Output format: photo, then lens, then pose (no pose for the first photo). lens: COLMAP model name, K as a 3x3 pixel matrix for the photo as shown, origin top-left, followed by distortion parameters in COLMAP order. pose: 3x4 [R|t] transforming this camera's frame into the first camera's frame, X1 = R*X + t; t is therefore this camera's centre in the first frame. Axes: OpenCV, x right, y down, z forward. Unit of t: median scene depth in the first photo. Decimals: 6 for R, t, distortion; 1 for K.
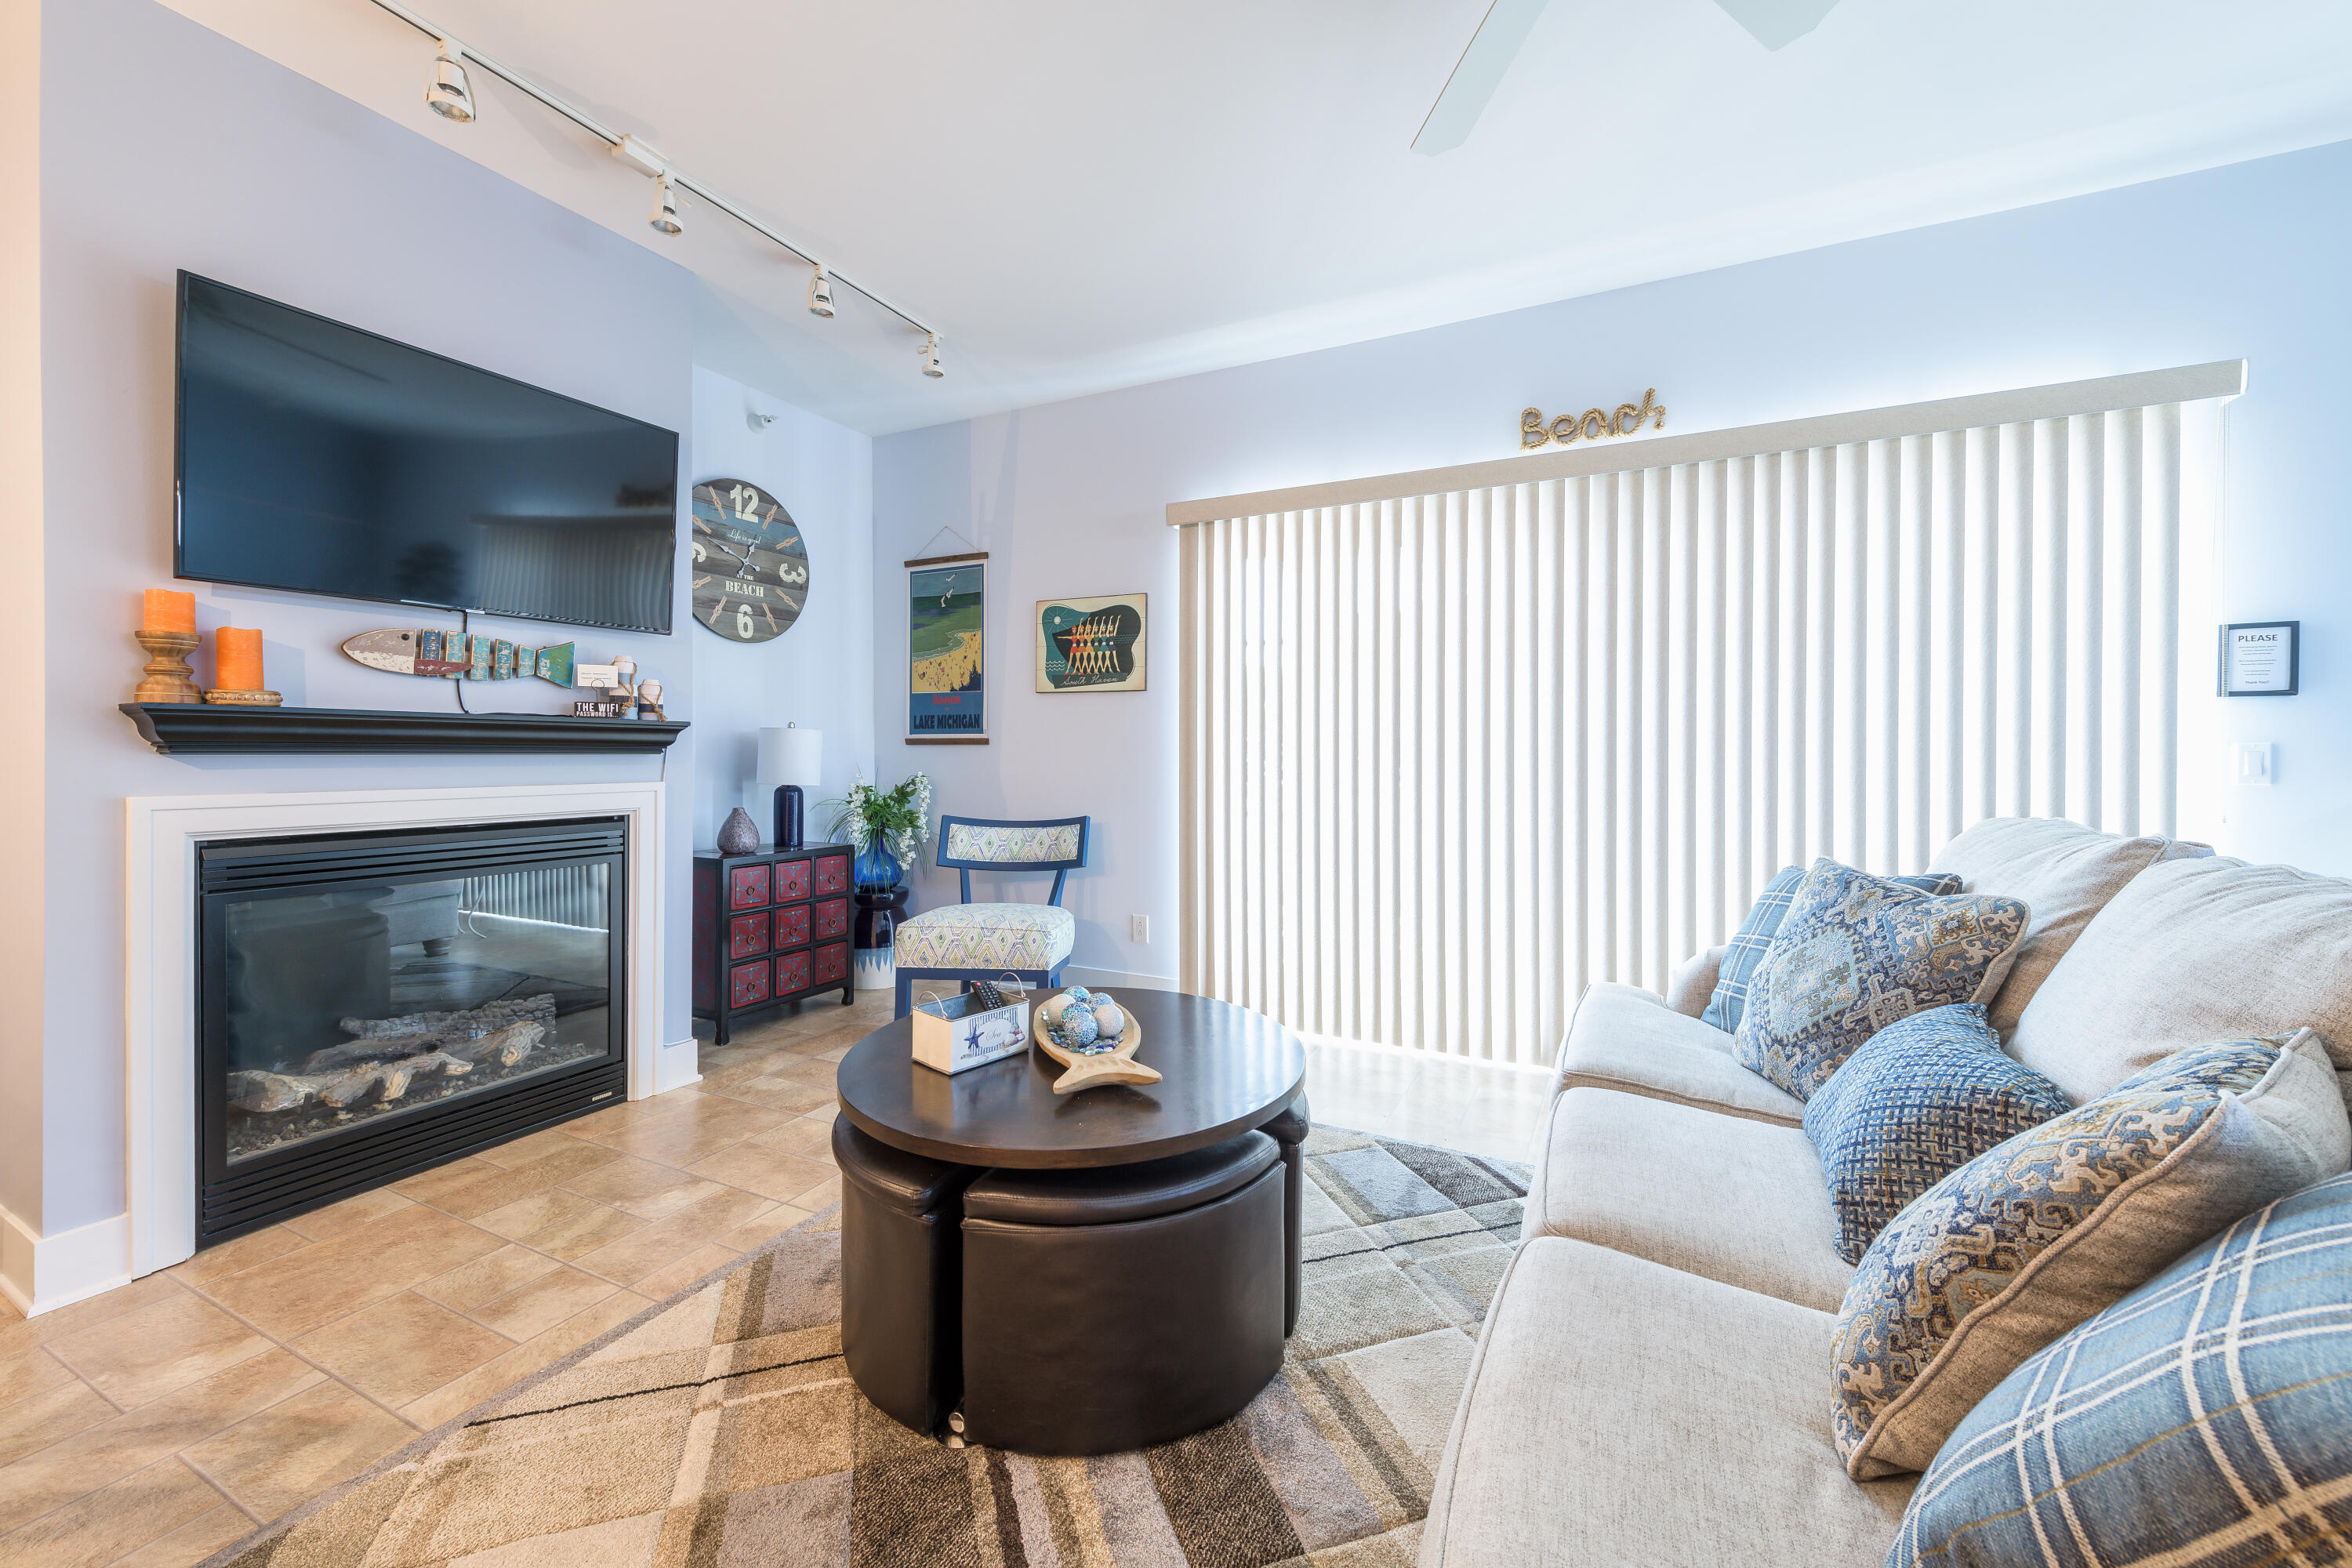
lens RADIAL K [[918.0, 0, 1171.7], [0, 918.0, 763.8], [0, 0, 1]] dist [0.000545, 0.000051]
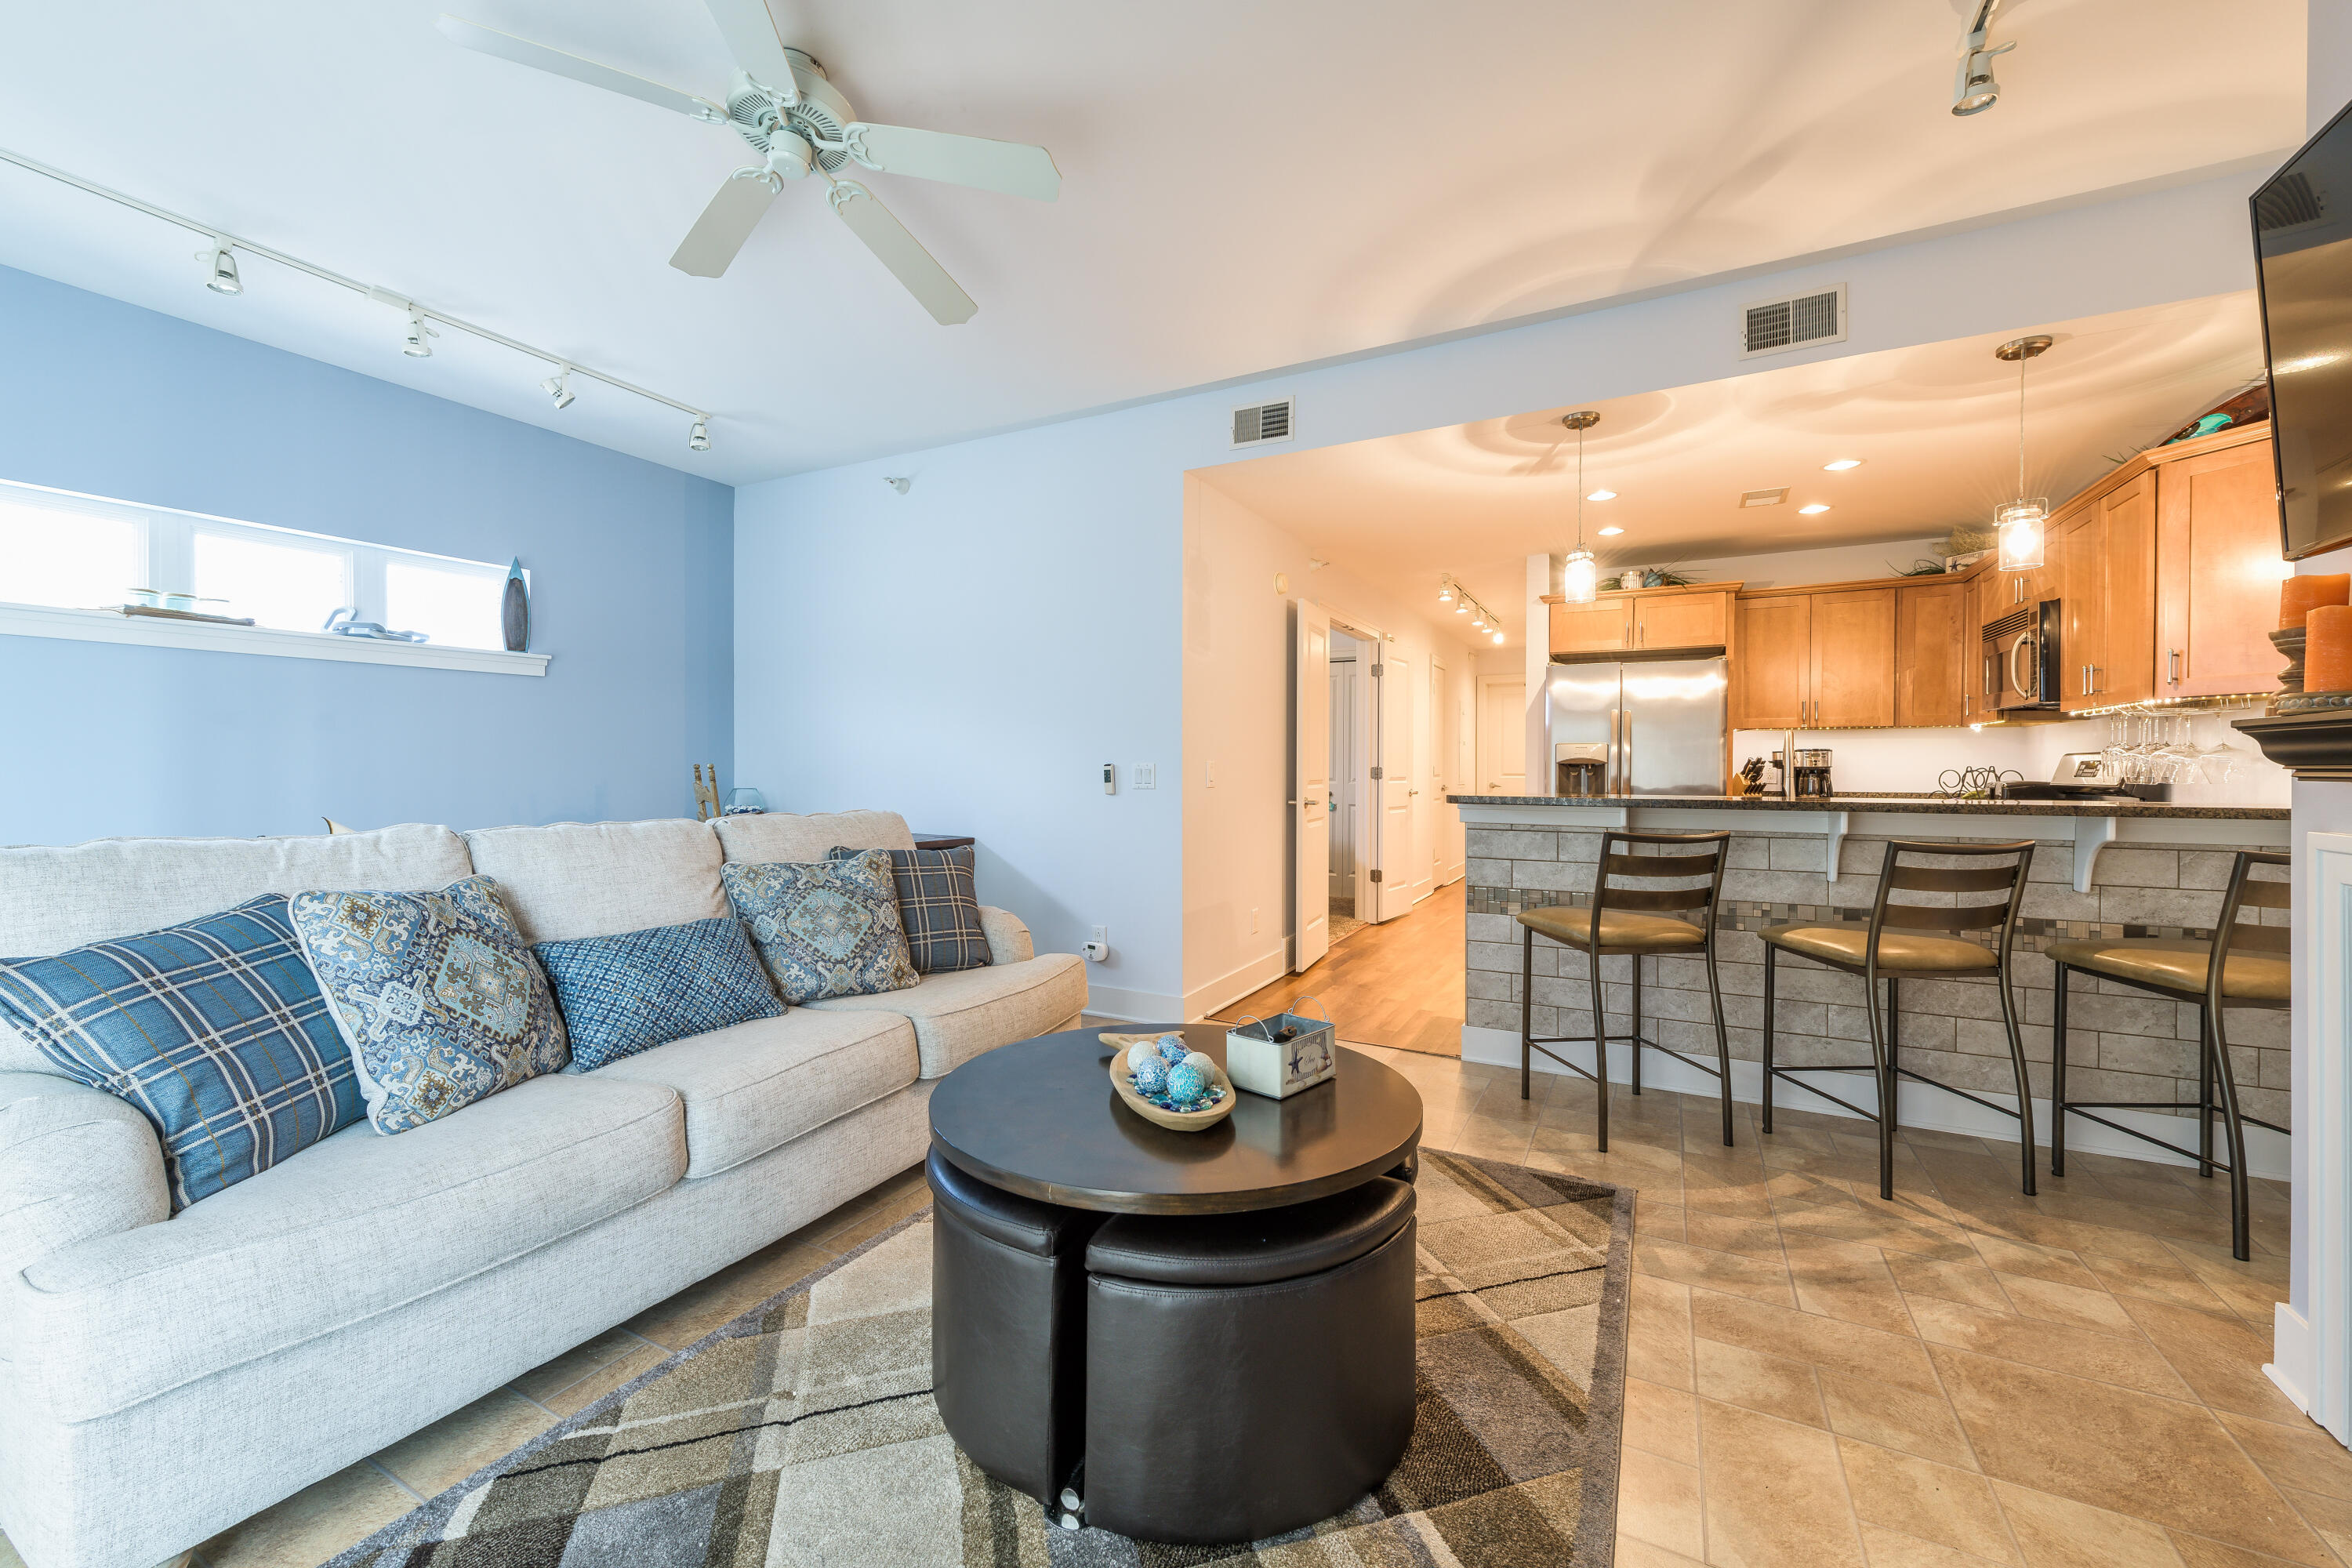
lens RADIAL K [[918.0, 0, 1171.7], [0, 918.0, 763.8], [0, 0, 1]] dist [0.000545, 0.000051]
pose [[-0.999674, -0.007234, 0.024475, -0.123819], [-0.007035, 0.999942, 0.008191, -0.033383], [-0.024533, 0.008017, -0.999667, 2.029157]]
